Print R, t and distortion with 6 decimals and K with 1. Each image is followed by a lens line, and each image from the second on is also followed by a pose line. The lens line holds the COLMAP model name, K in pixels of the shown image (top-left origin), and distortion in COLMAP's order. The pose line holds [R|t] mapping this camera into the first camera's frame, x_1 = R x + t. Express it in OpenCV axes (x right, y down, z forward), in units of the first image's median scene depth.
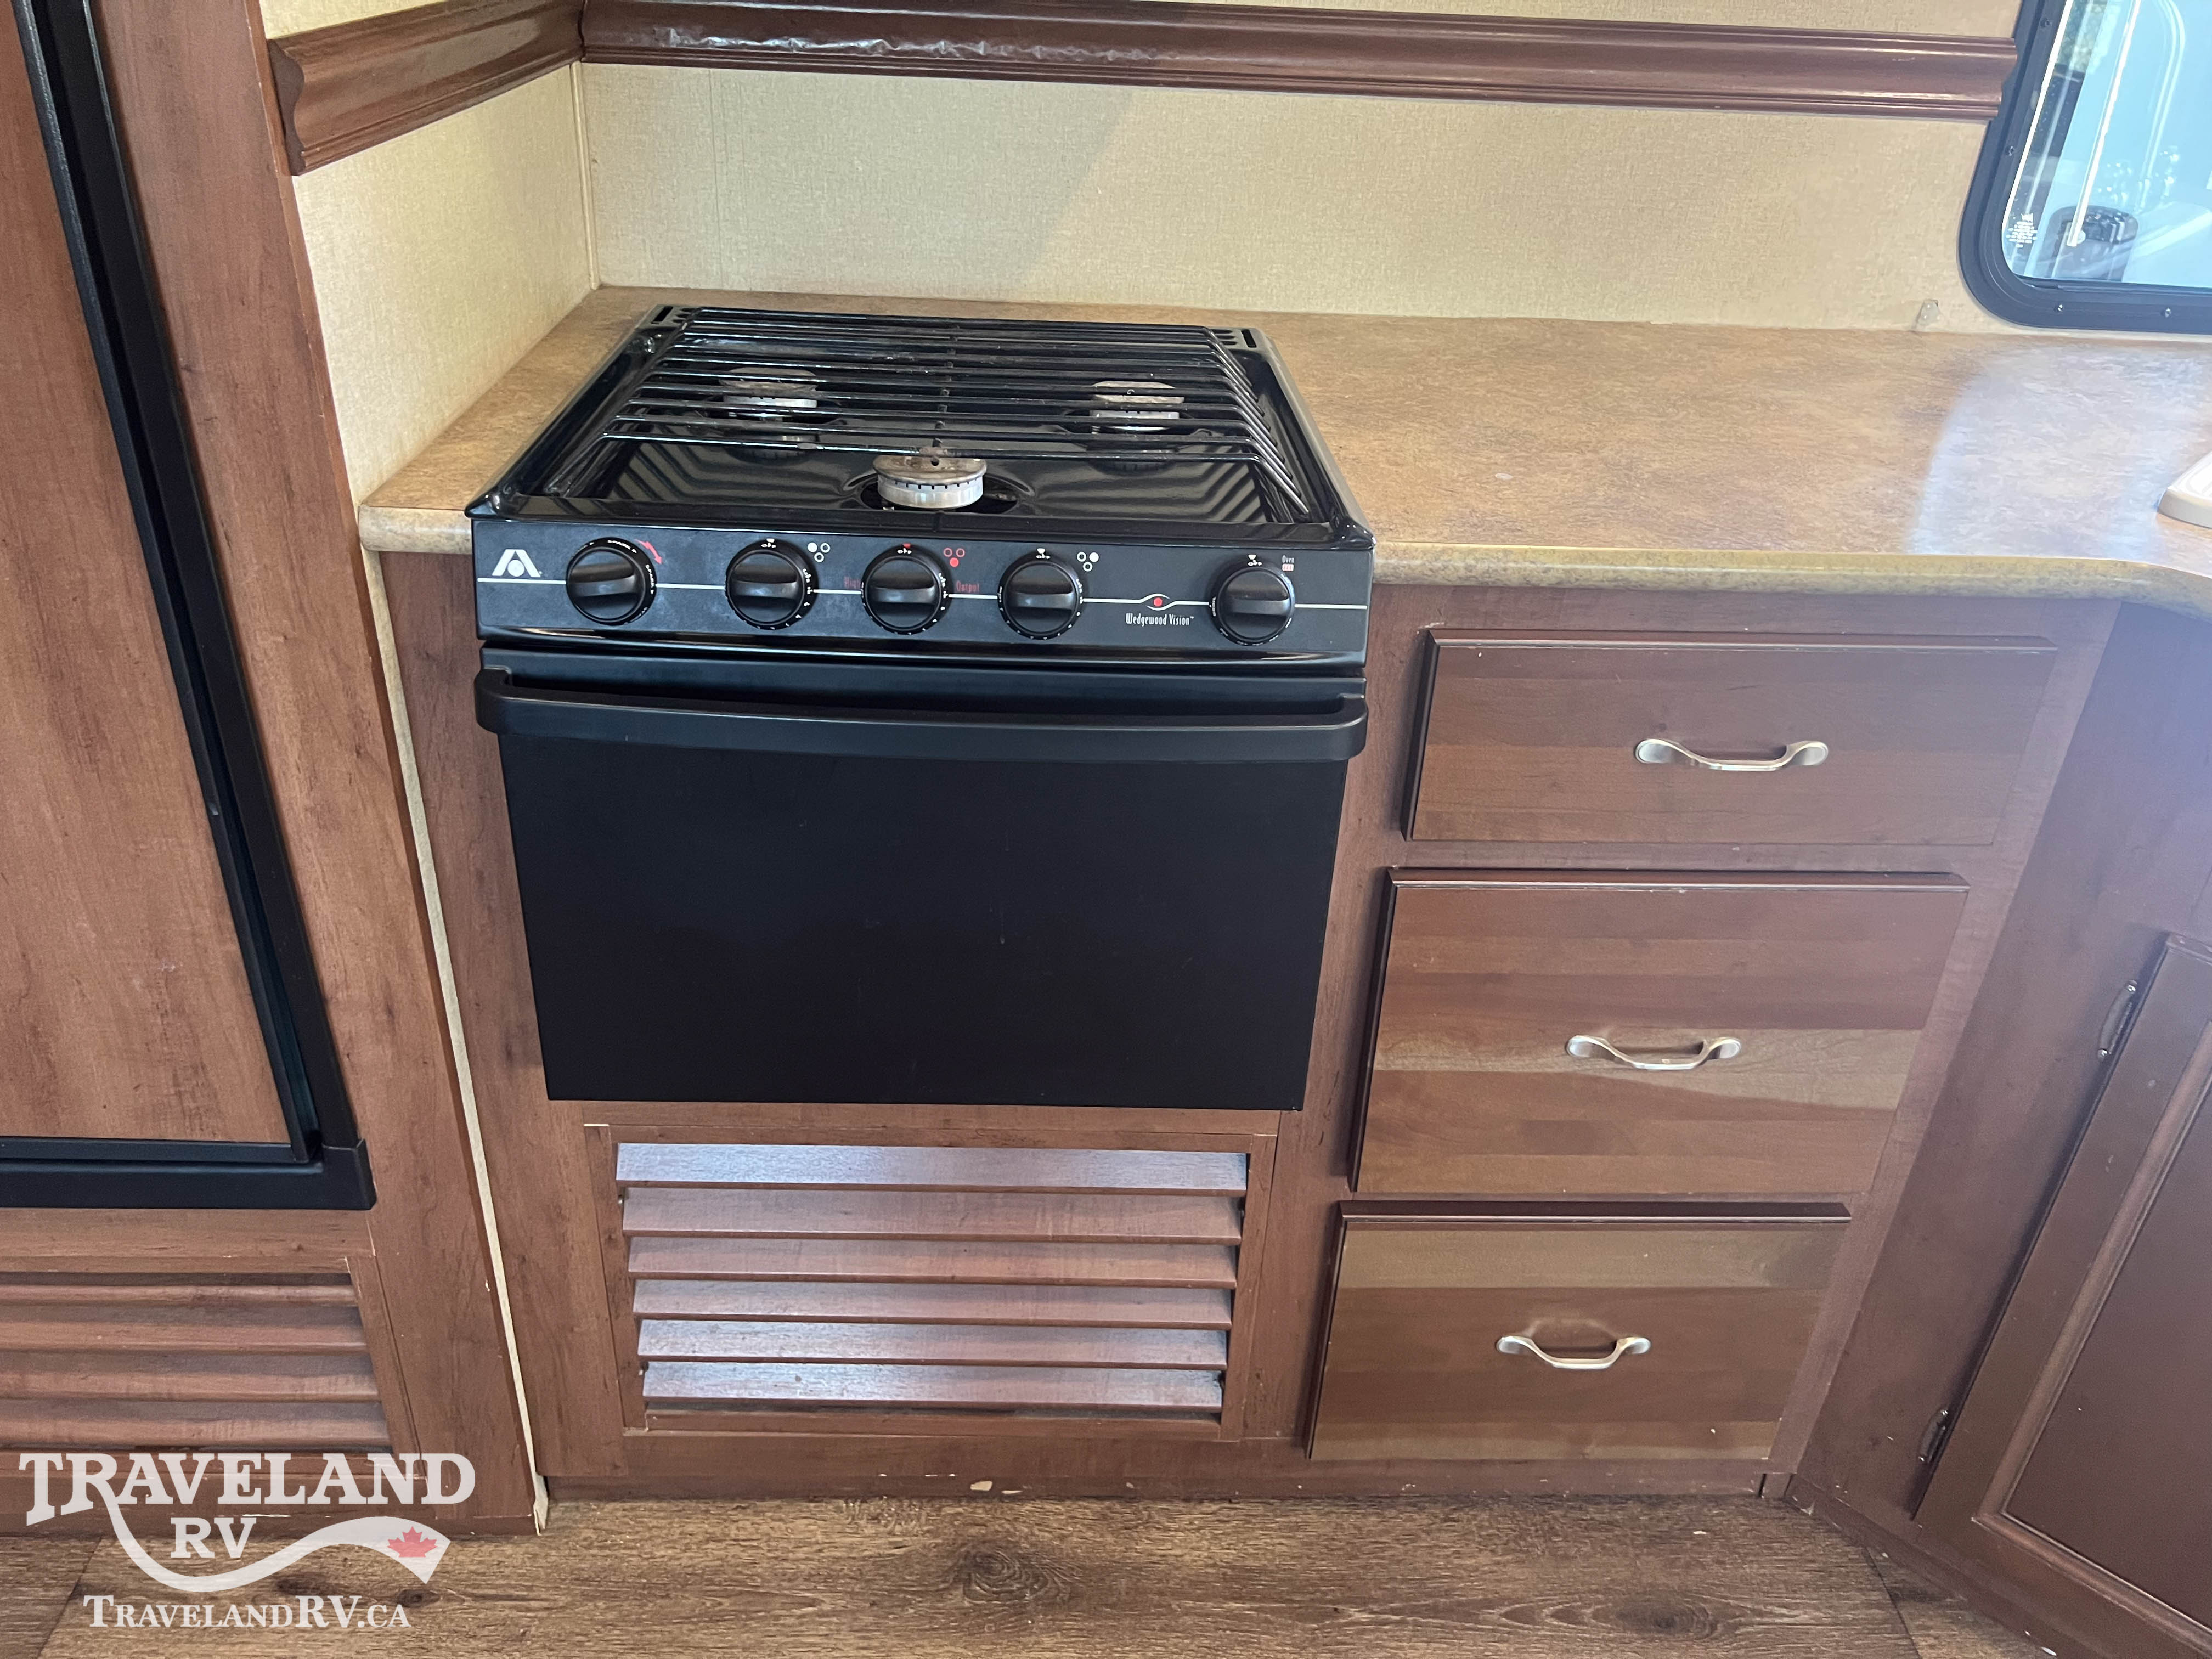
lens RADIAL K [[1663.3, 0, 1098.0], [0, 1663.3, 822.5], [0, 0, 1]] dist [0.047704, -0.051904]
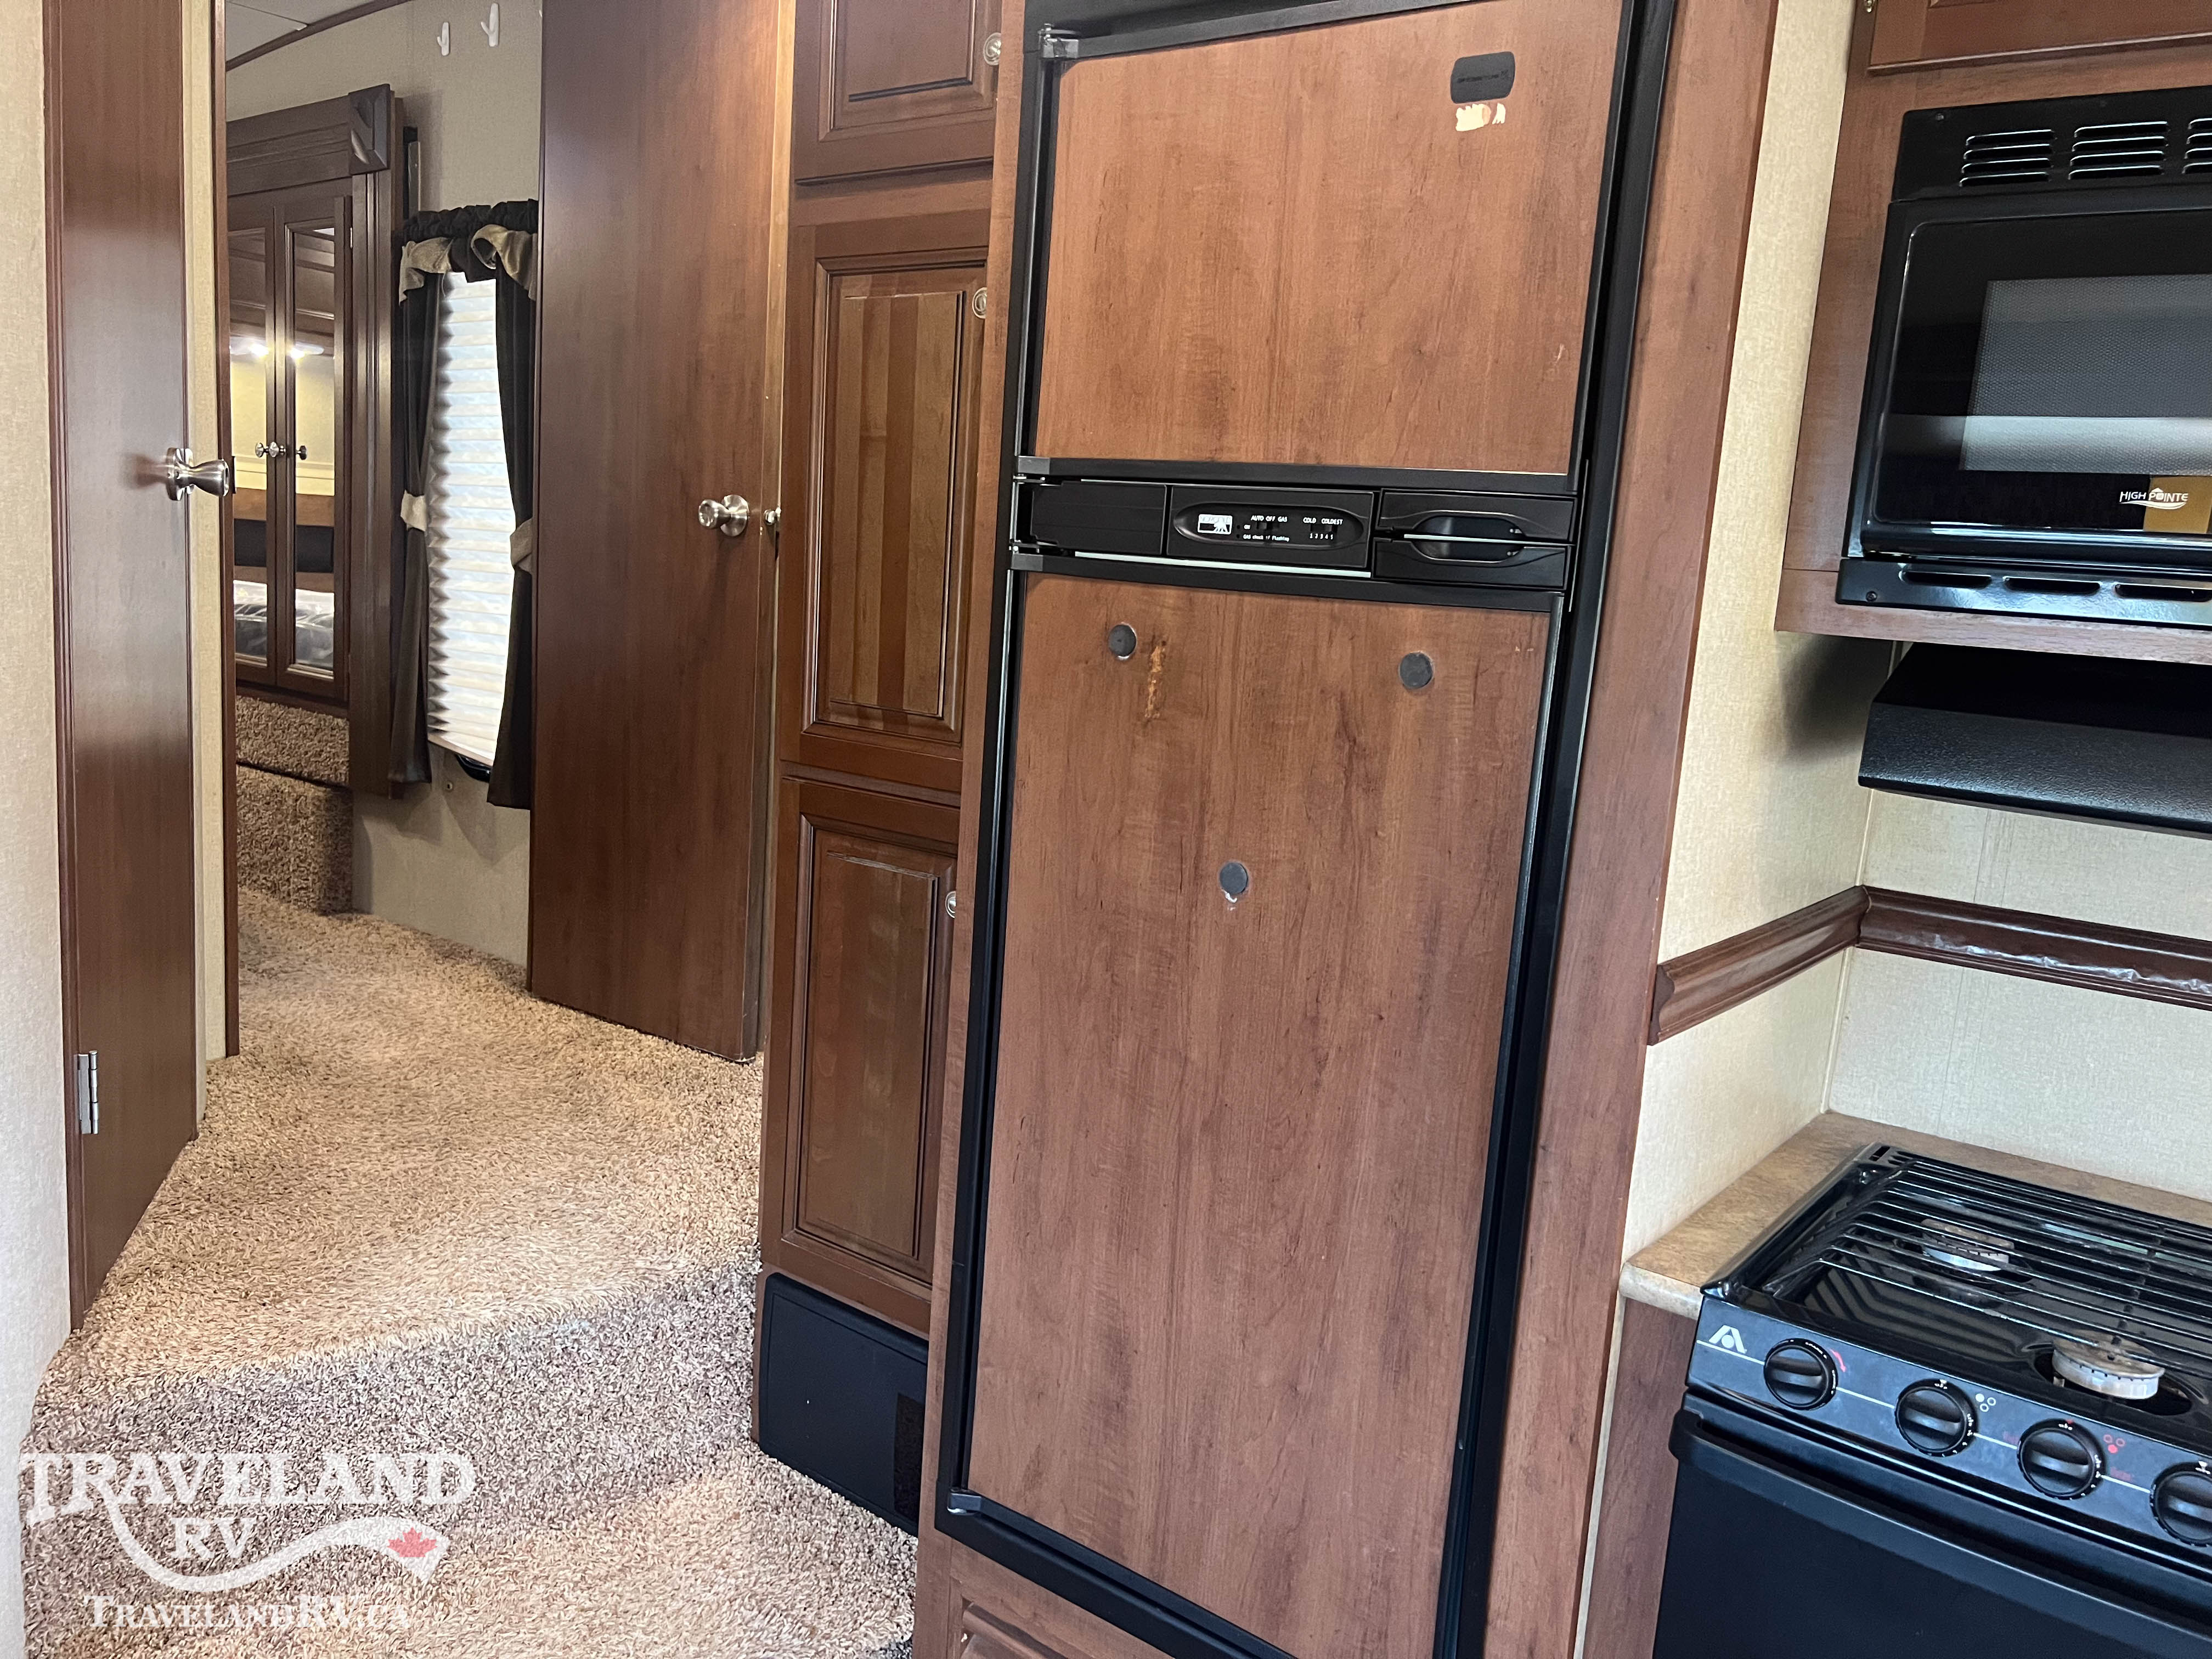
lens RADIAL K [[1661.3, 0, 1106.0], [0, 1661.3, 829.5], [0, 0, 1]] dist [0.058827, -0.075297]
pose [[0.774238, 0.110374, -0.623196, 0.043185], [-0.347691, 0.896954, -0.273101, 0.014509], [0.528835, 0.428124, 0.732832, -0.338671]]
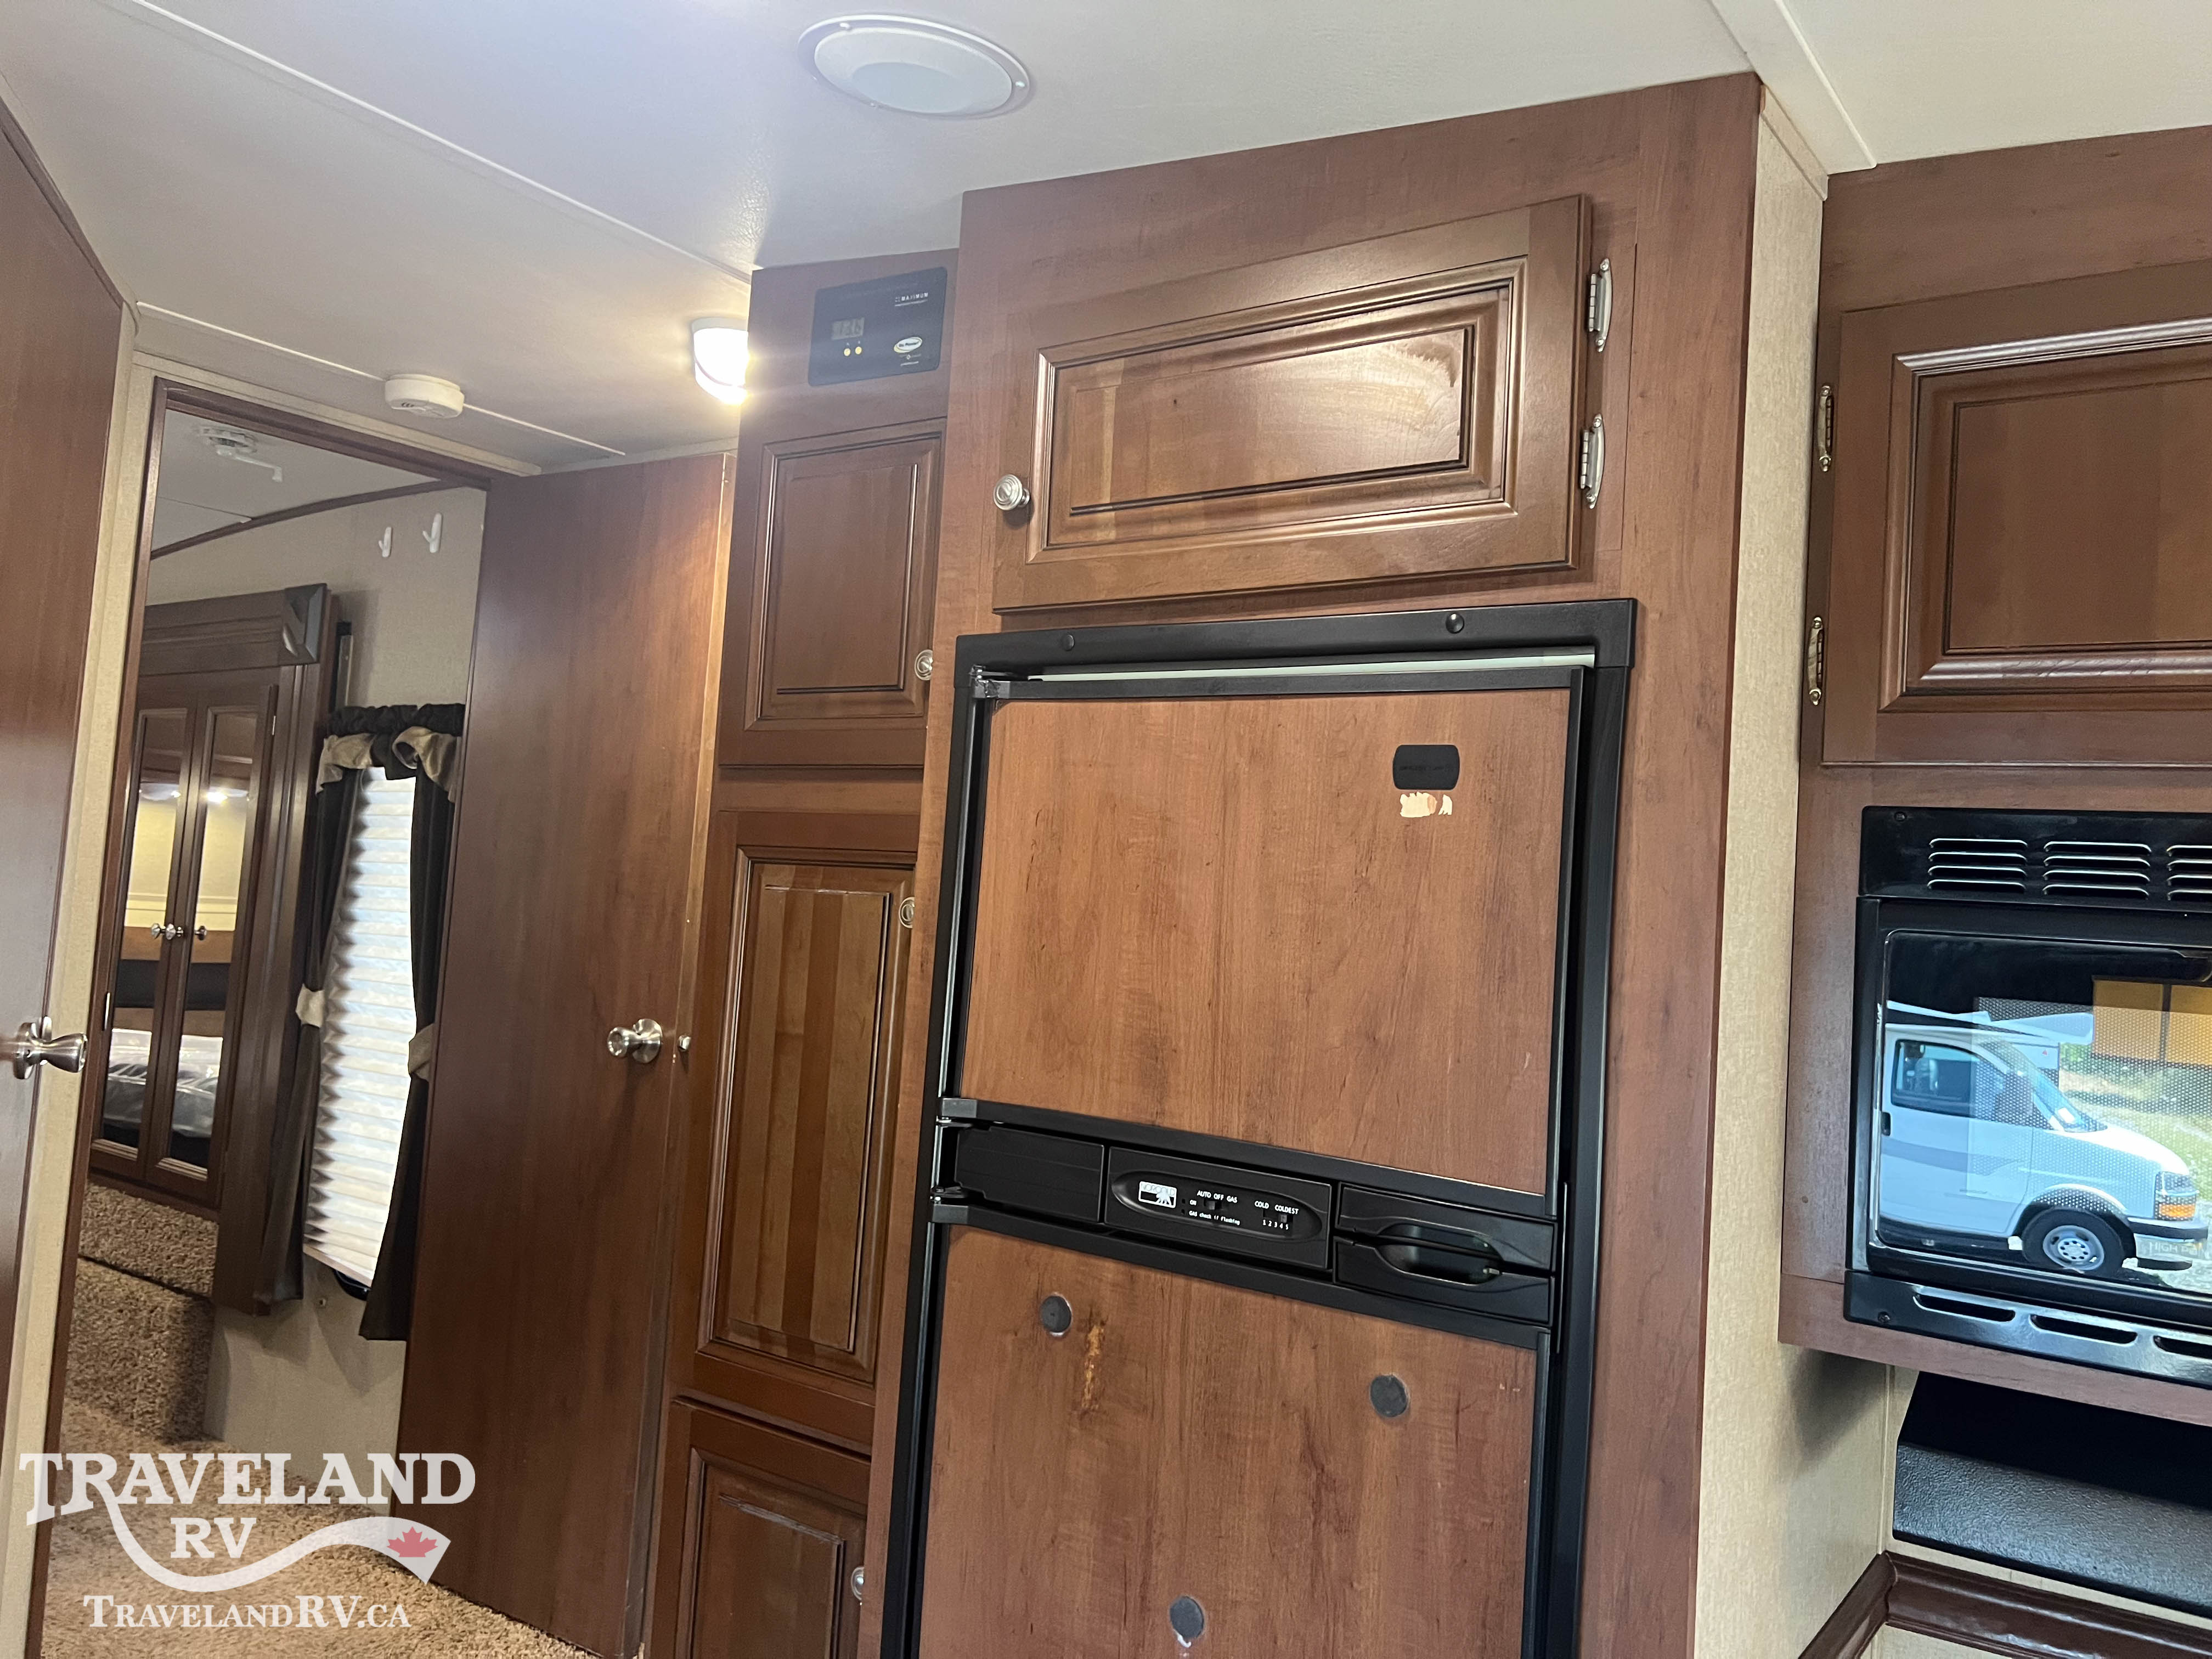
lens RADIAL K [[1632.2, 0, 1124.5], [0, 1632.2, 829.3], [0, 0, 1]] dist [0.091435, -0.117401]
pose [[0.805692, -0.024534, -0.591826, -0.051723], [-0.322344, 0.820080, -0.472825, -0.246026], [0.496946, 0.571723, 0.652823, -0.366808]]
